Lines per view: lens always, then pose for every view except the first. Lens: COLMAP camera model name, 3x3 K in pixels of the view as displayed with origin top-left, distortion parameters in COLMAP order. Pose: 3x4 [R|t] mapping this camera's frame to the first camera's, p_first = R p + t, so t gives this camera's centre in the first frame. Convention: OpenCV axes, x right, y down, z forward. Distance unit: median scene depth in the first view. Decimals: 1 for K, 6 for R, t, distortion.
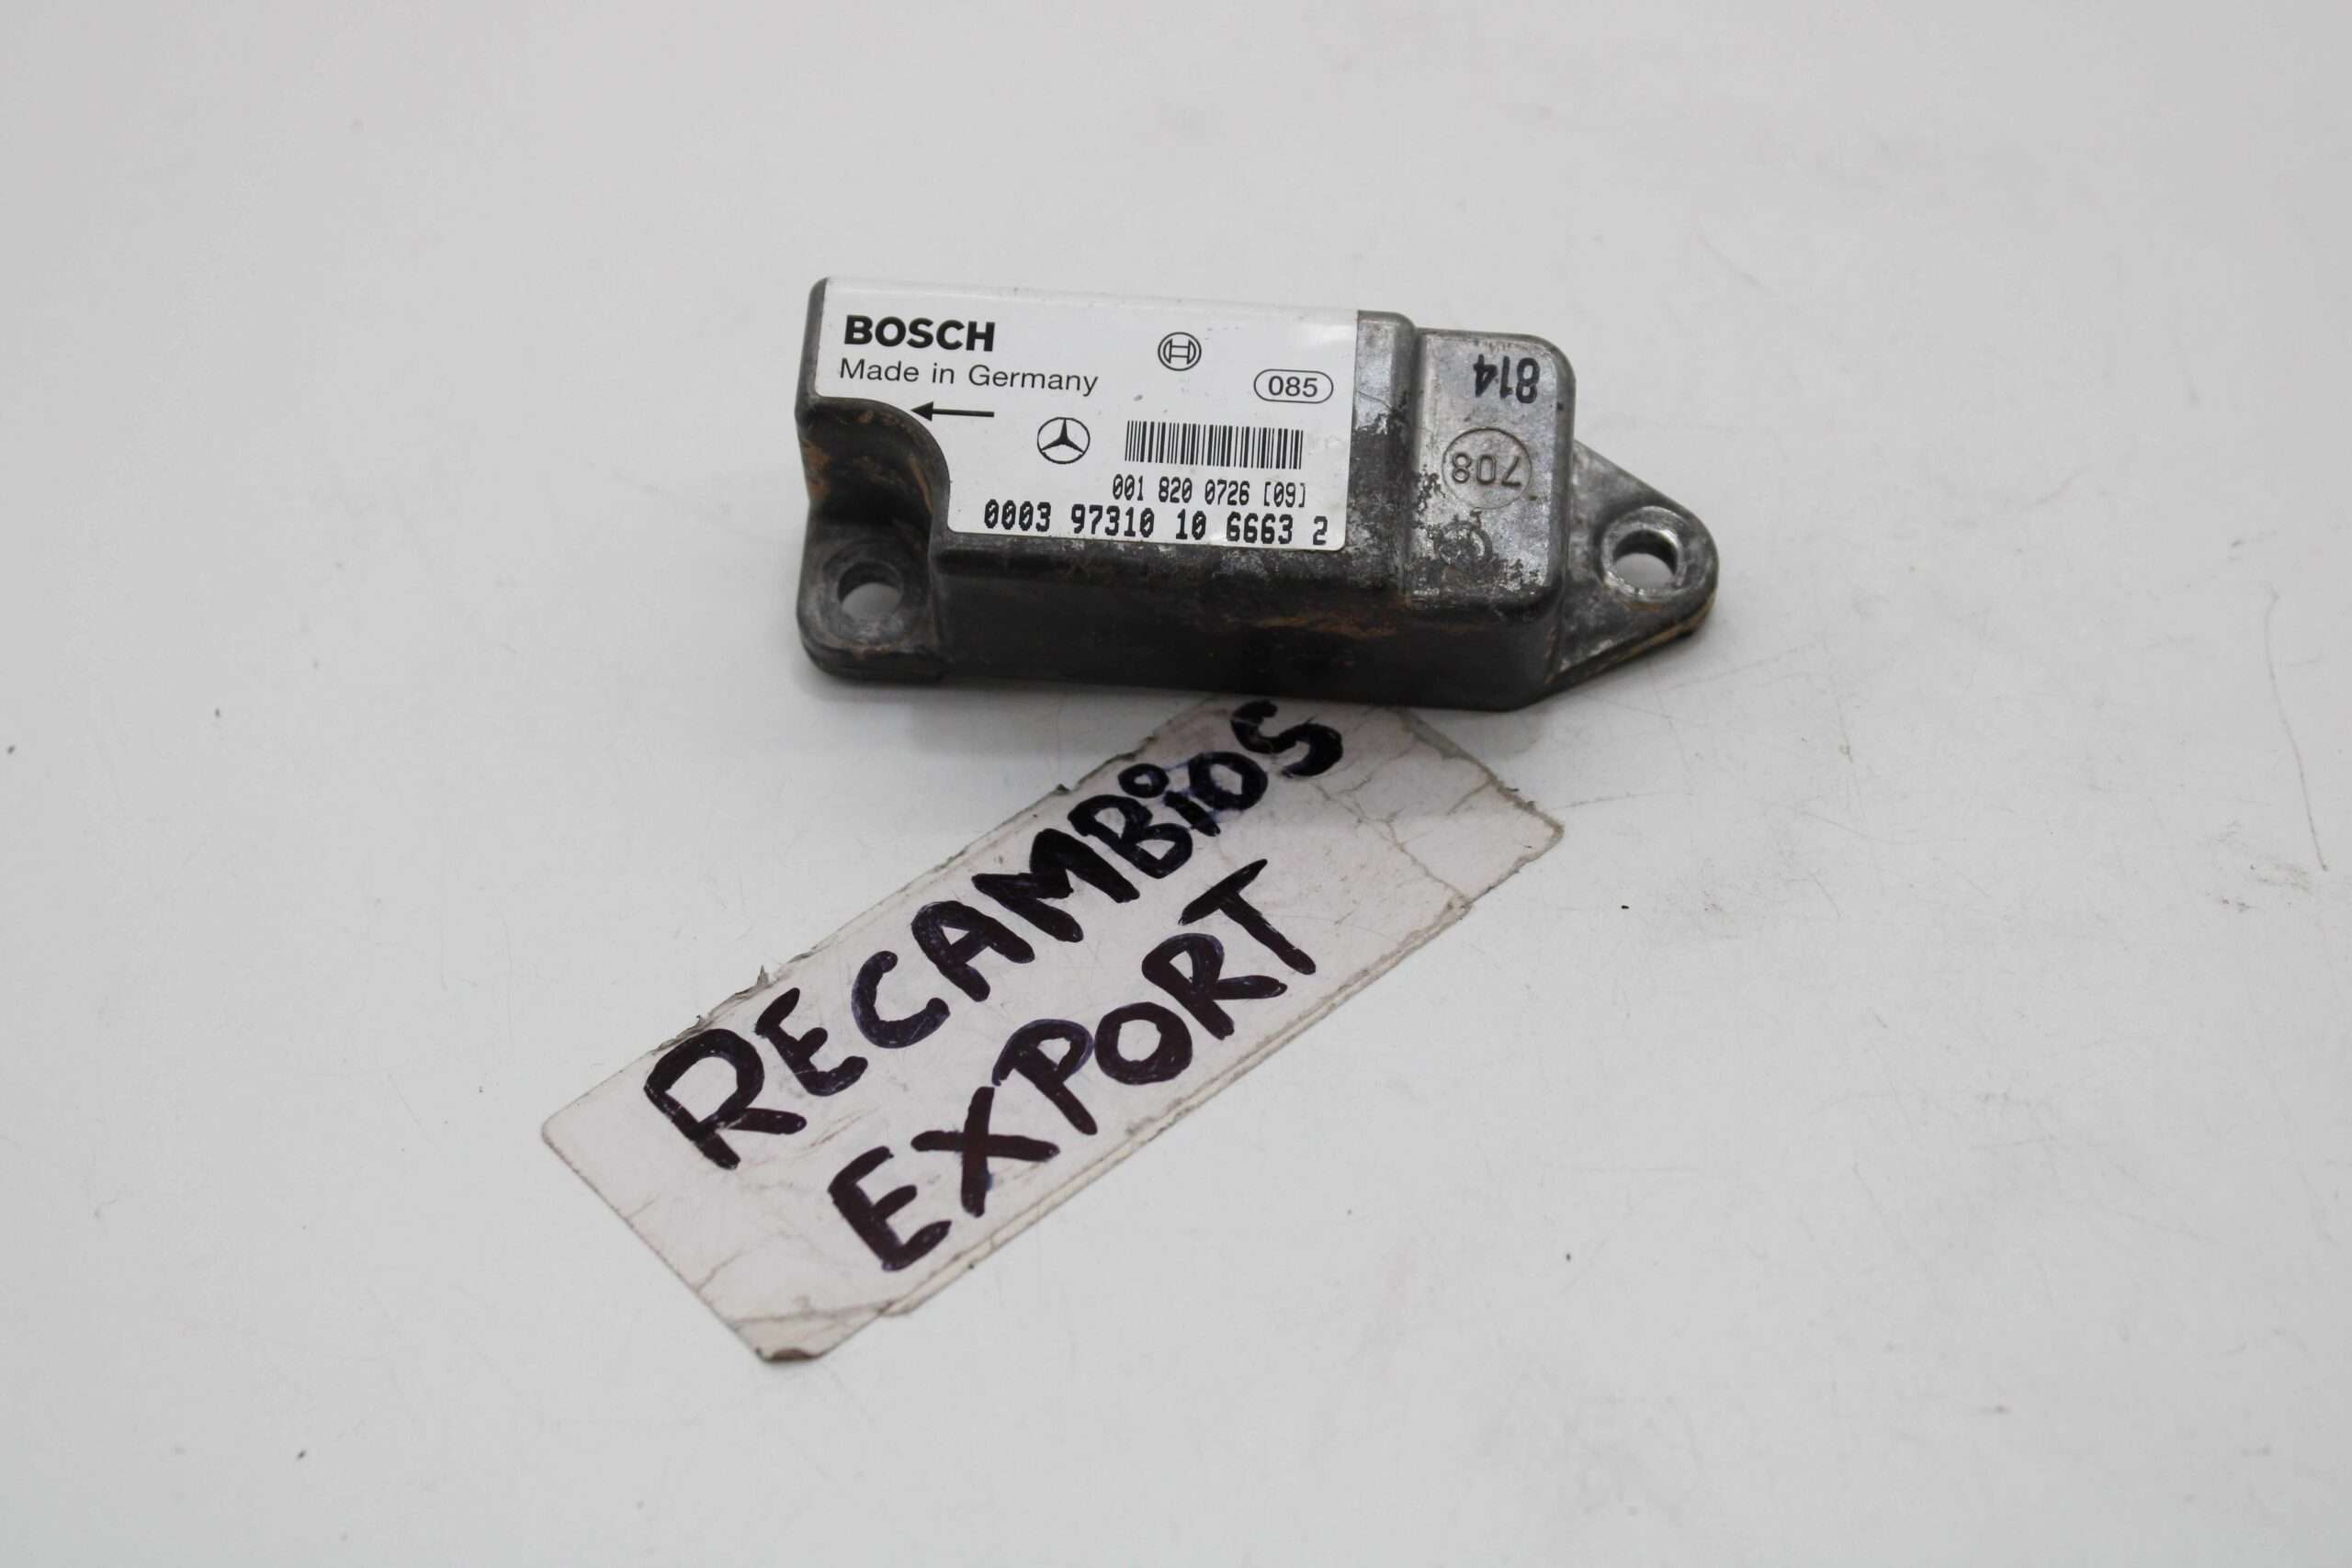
lens RADIAL K [[4457.0, 0, 1173.8], [0, 4457.0, 783.9], [0, 0, 1]] dist [0.207982, 0.000000]
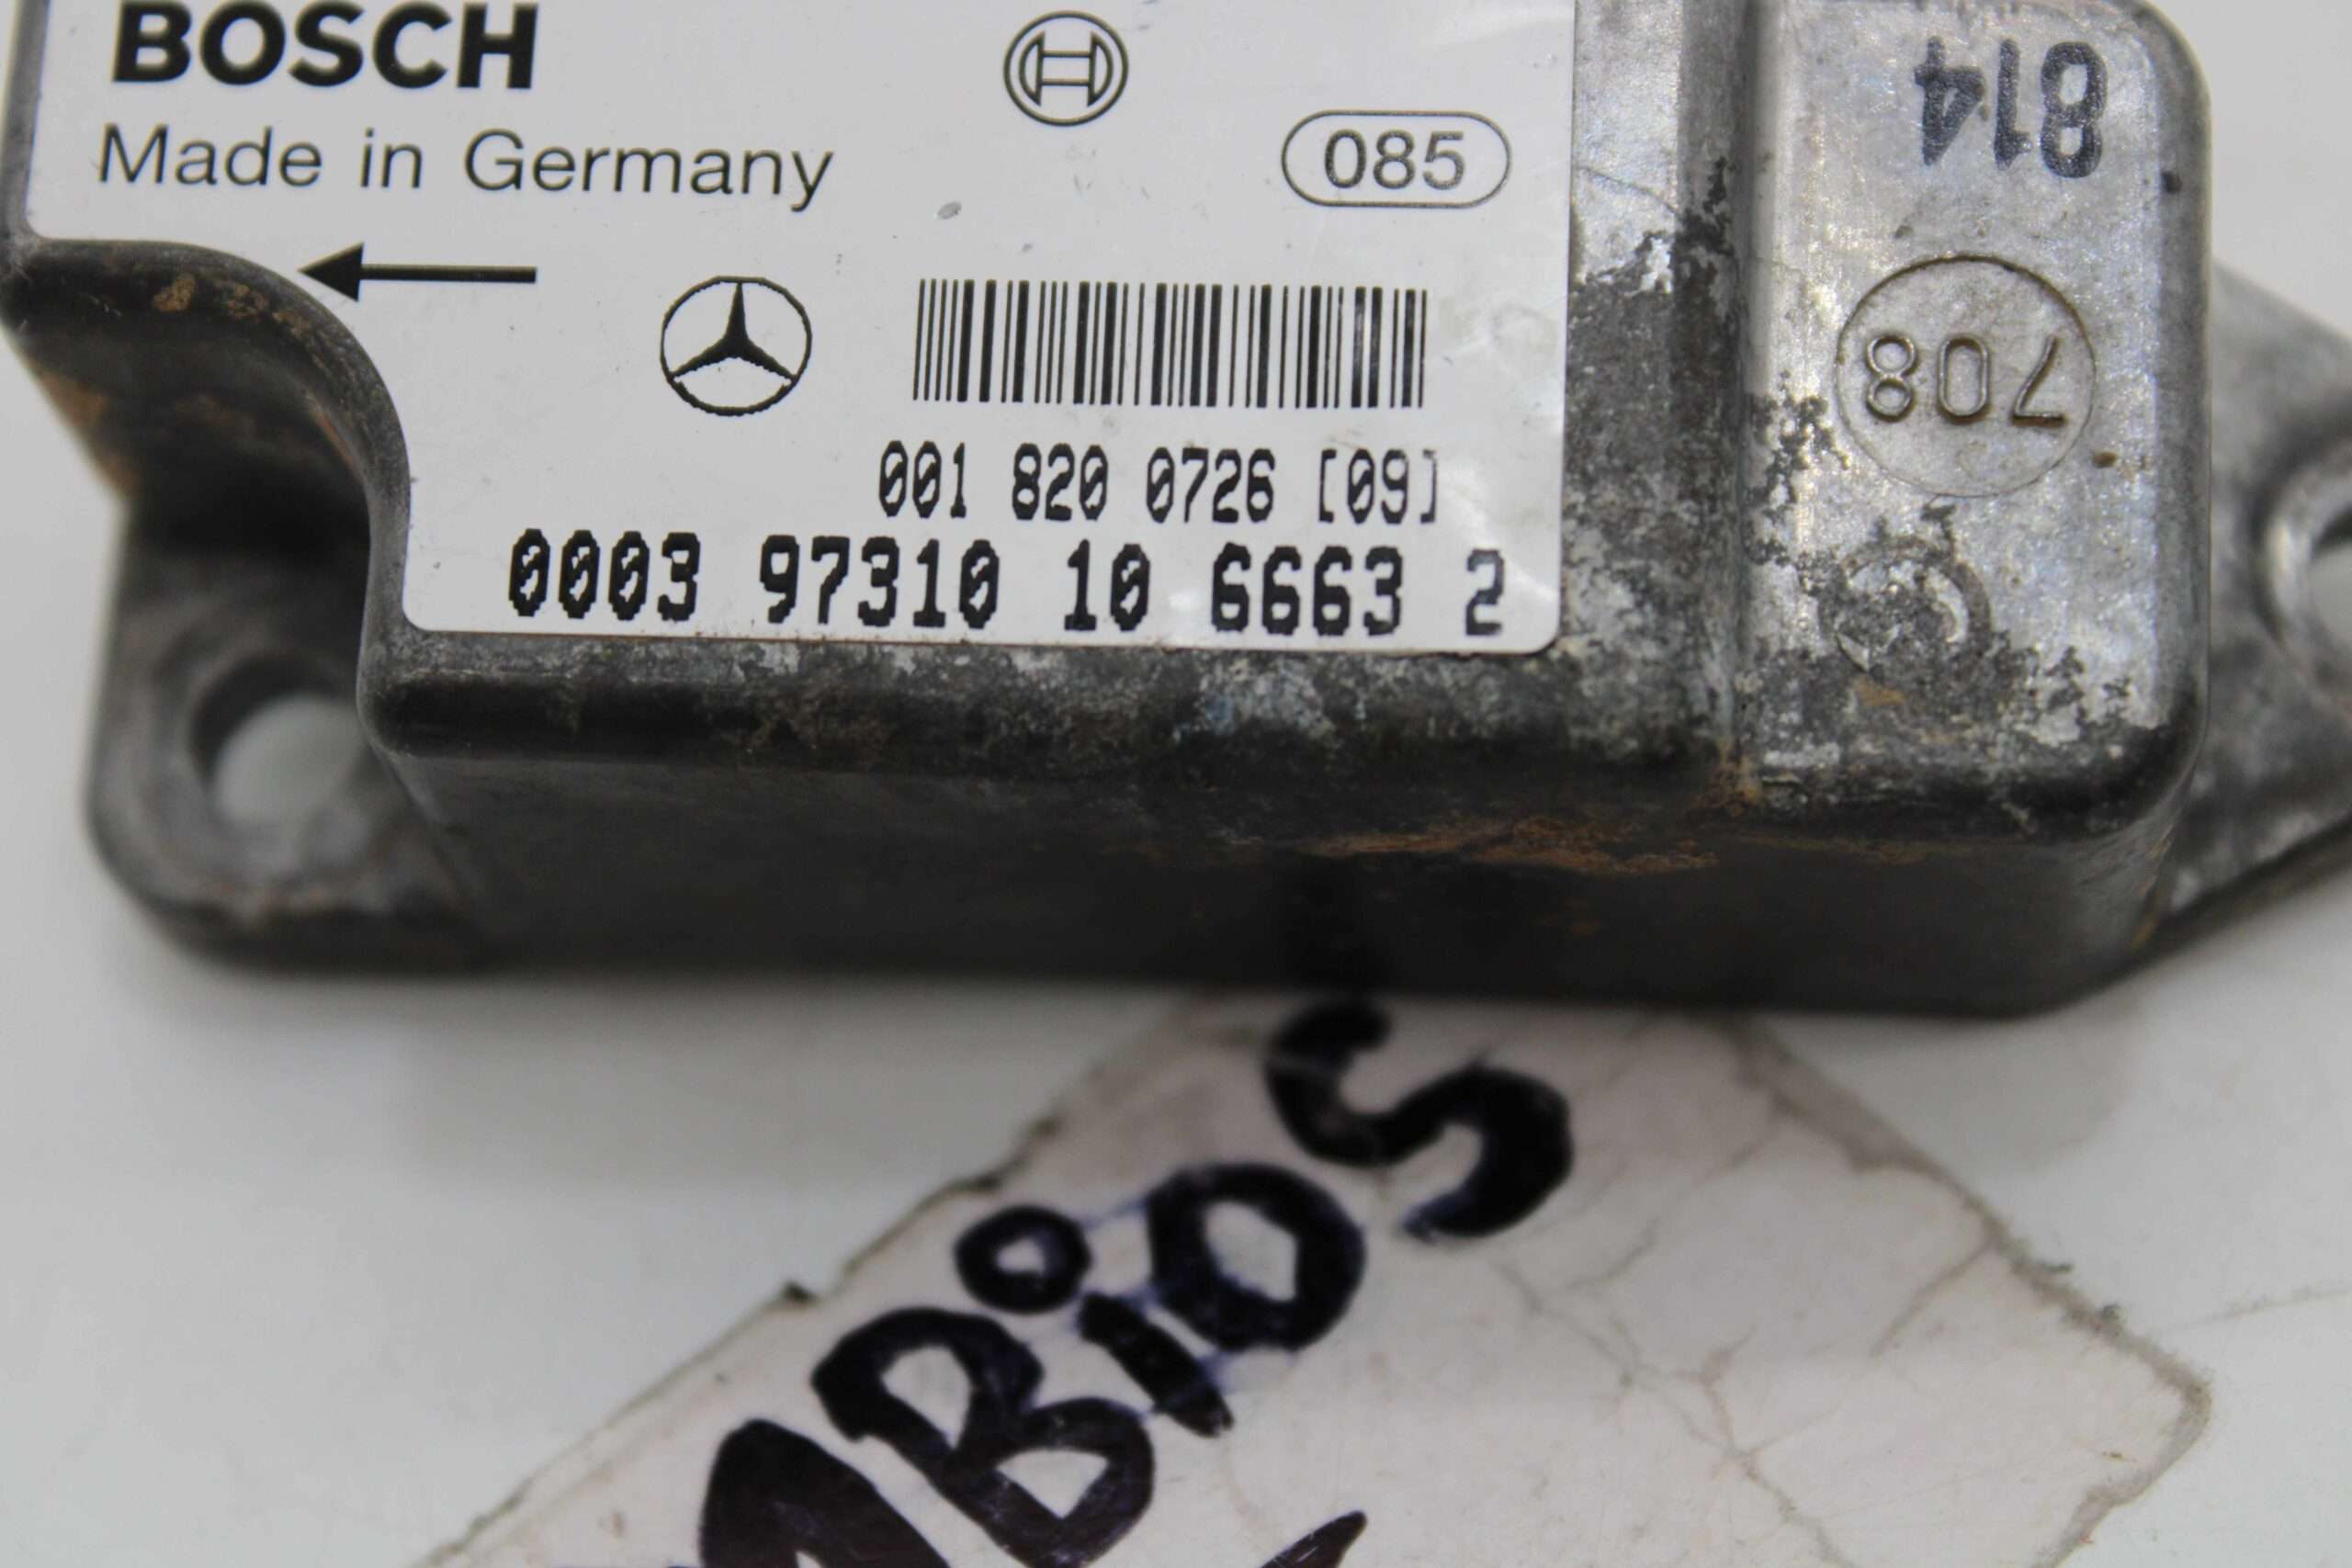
lens RADIAL K [[5248.8, 0, 1156.5], [0, 5248.8, 788.0], [0, 0, 1]] dist [0.102690, 0.000000]
pose [[0.998395, -0.032829, -0.046145, 0.025435], [0.036467, 0.996099, 0.080357, -0.073949], [0.043327, -0.081910, 0.995697, 0.589579]]
